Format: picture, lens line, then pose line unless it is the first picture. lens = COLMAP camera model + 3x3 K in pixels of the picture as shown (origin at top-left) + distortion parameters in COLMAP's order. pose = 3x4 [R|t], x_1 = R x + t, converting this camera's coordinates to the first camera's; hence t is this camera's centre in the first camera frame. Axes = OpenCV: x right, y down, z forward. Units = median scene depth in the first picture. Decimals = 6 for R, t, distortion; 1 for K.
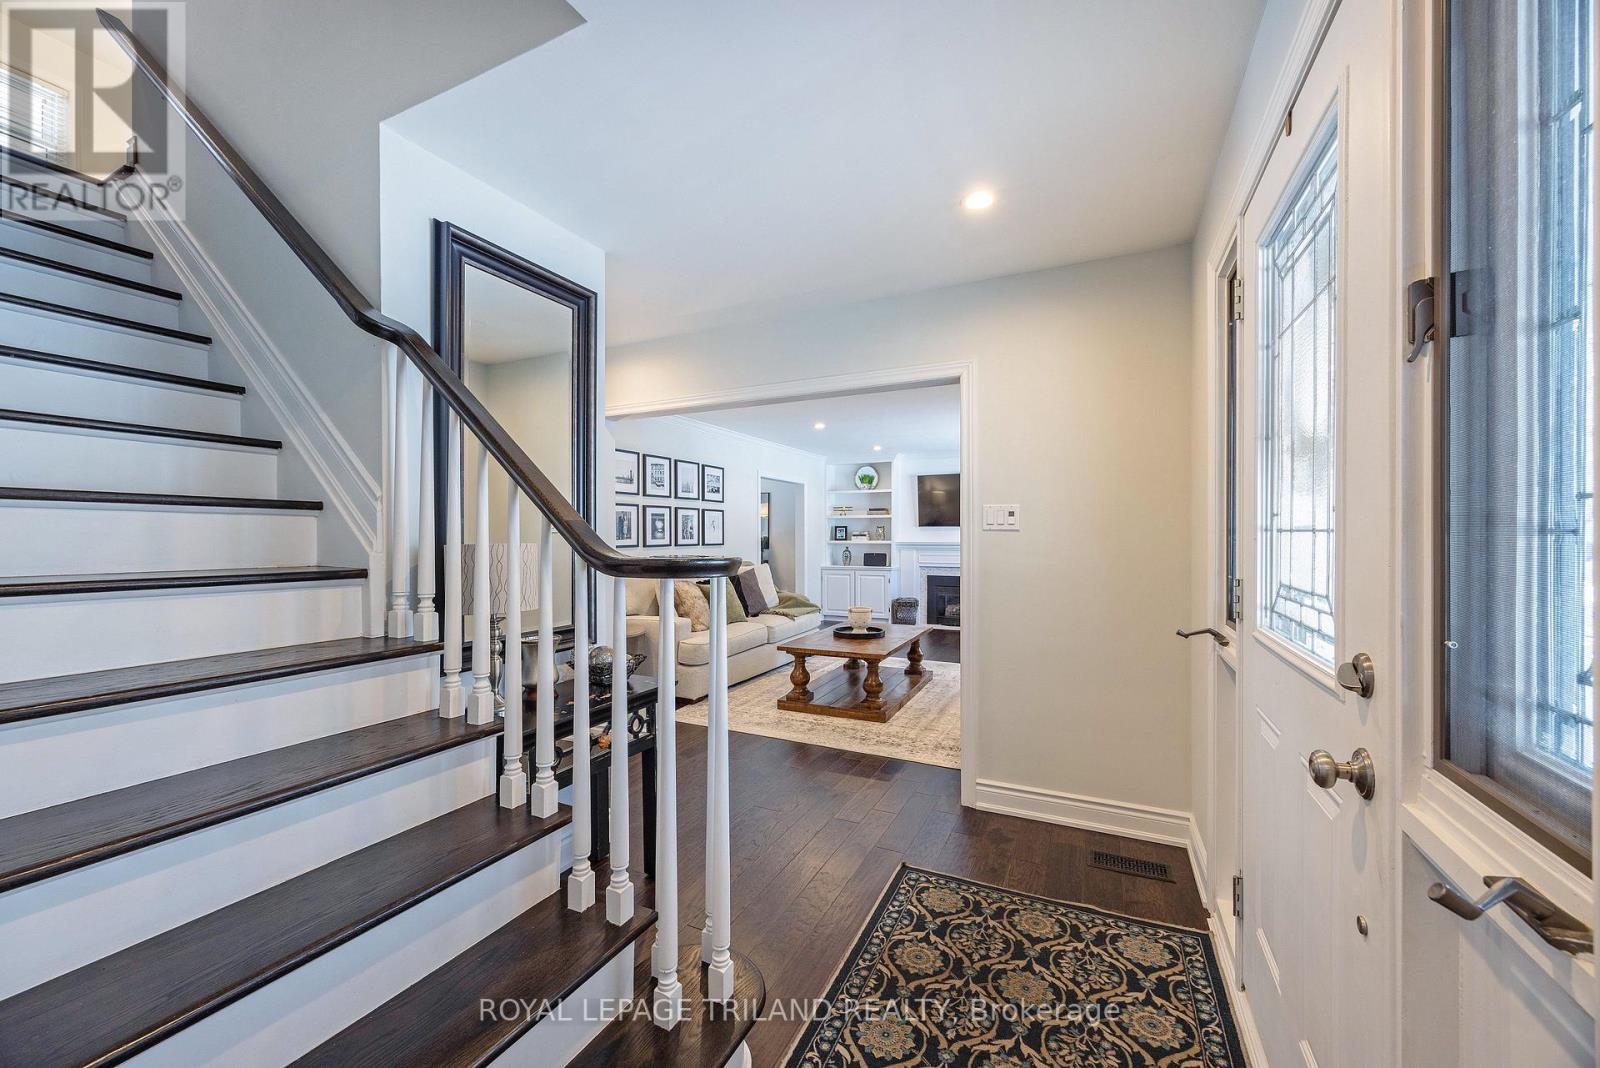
lens RADIAL K [[619.4, 0, 805.7], [0, 619.4, 537.2], [0, 0, 1]] dist [0.003033, 0.000132]
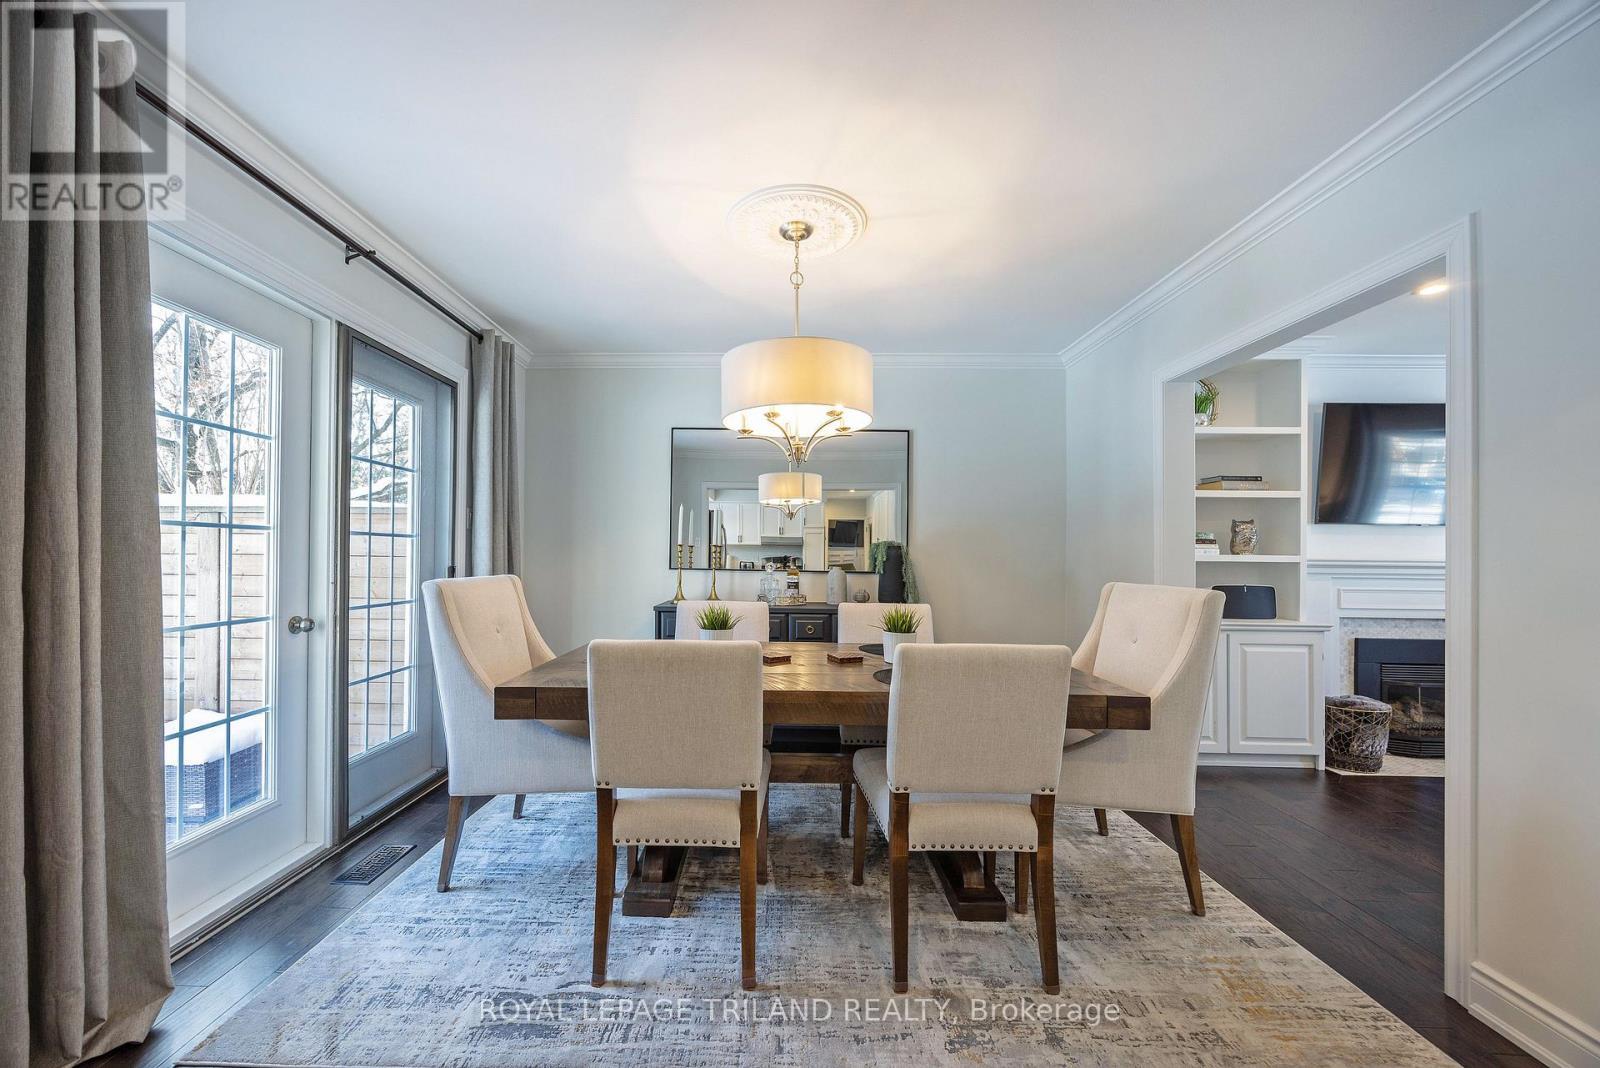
lens RADIAL K [[619.4, 0, 799.2], [0, 619.4, 554.2], [0, 0, 1]] dist [0.003033, 0.000132]
pose [[0.892345, 0.012781, 0.451173, -0.461165], [-0.011235, 0.999918, -0.006105, 0.015158], [-0.451215, 0.000379, 0.892415, 1.081948]]
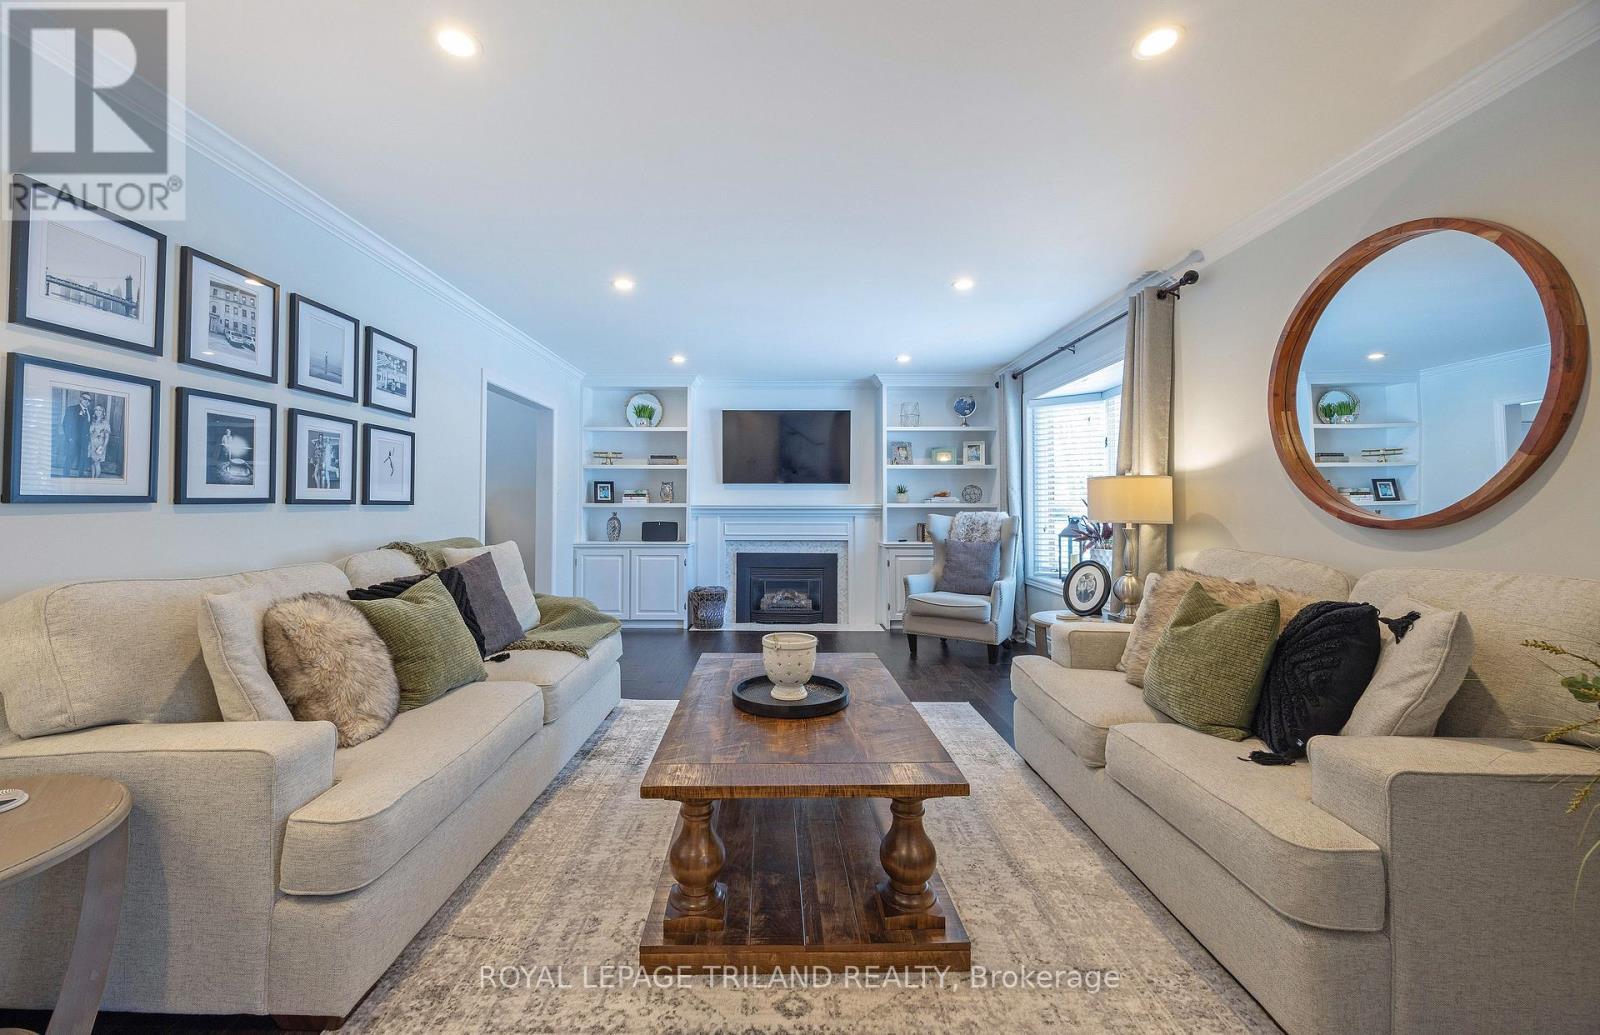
lens RADIAL K [[636.1, 0, 786.3], [0, 636.1, 490.8], [0, 0, 1]] dist [0.000285, 0.000450]
pose [[0.901351, 0.015246, 0.432821, -0.088952], [-0.003511, 0.999605, -0.027899, 0.015444], [-0.433075, 0.023627, 0.901048, 0.446387]]
